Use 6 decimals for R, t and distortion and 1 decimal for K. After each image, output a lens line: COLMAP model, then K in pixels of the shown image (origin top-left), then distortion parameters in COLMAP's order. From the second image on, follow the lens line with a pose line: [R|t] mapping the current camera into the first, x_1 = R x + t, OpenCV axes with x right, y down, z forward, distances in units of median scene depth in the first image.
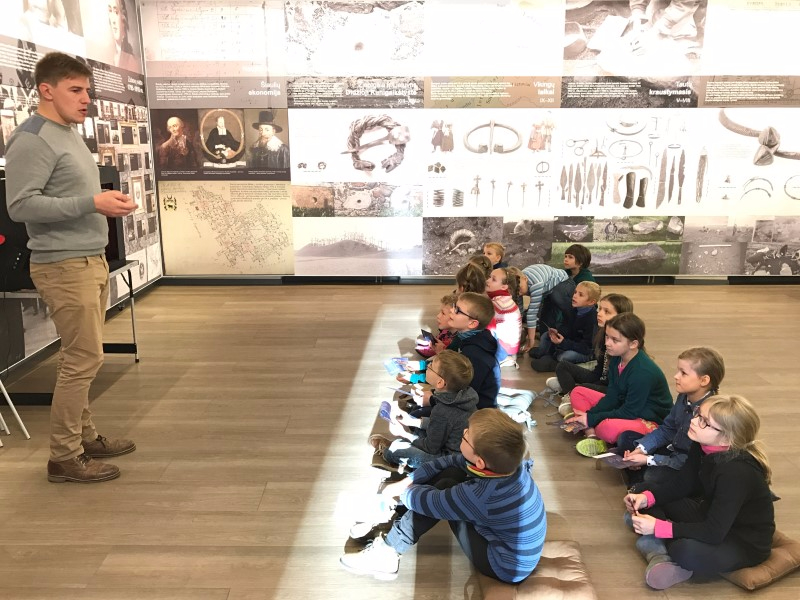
lens RADIAL K [[637.8, 0, 387.4], [0, 637.8, 315.5], [0, 0, 1]] dist [-0.009287, -0.005783]
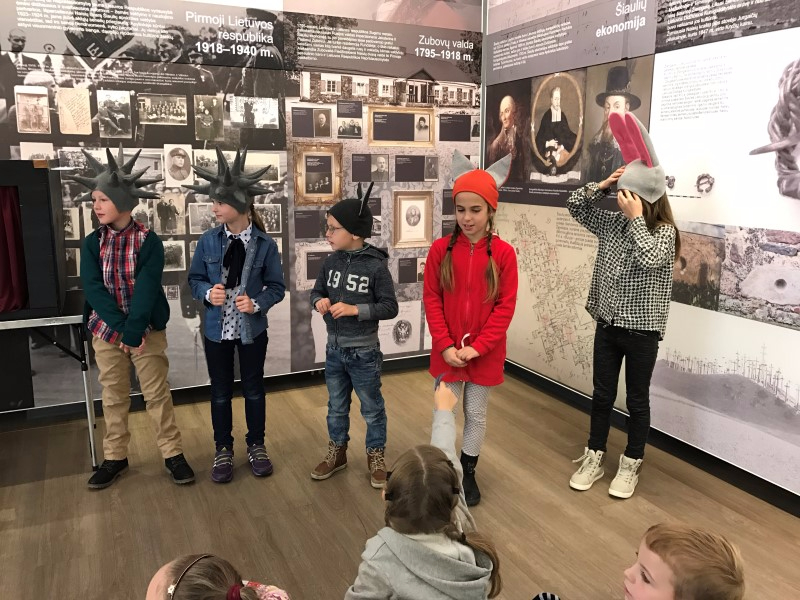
lens RADIAL K [[670.8, 0, 389.8], [0, 670.8, 300.9], [0, 0, 1]] dist [0.019316, -0.001264]
pose [[0.428677, 0.181984, -0.884940, 0.208949], [-0.239058, 0.967439, 0.083147, -0.152247], [0.871256, 0.175909, 0.458223, 0.649131]]
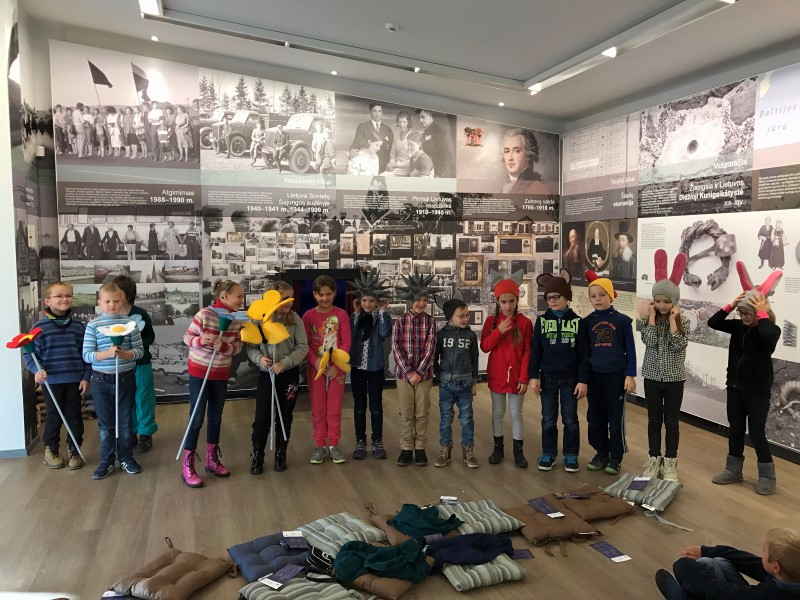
lens RADIAL K [[663.3, 0, 400.0], [0, 663.3, 300.0], [0, 0, 1]] dist [0.132823, -0.221014]
pose [[0.296825, 0.079659, -0.951604, 0.696041], [-0.248595, 0.968601, 0.003540, -0.121157], [0.922006, 0.235513, 0.307308, 0.391158]]
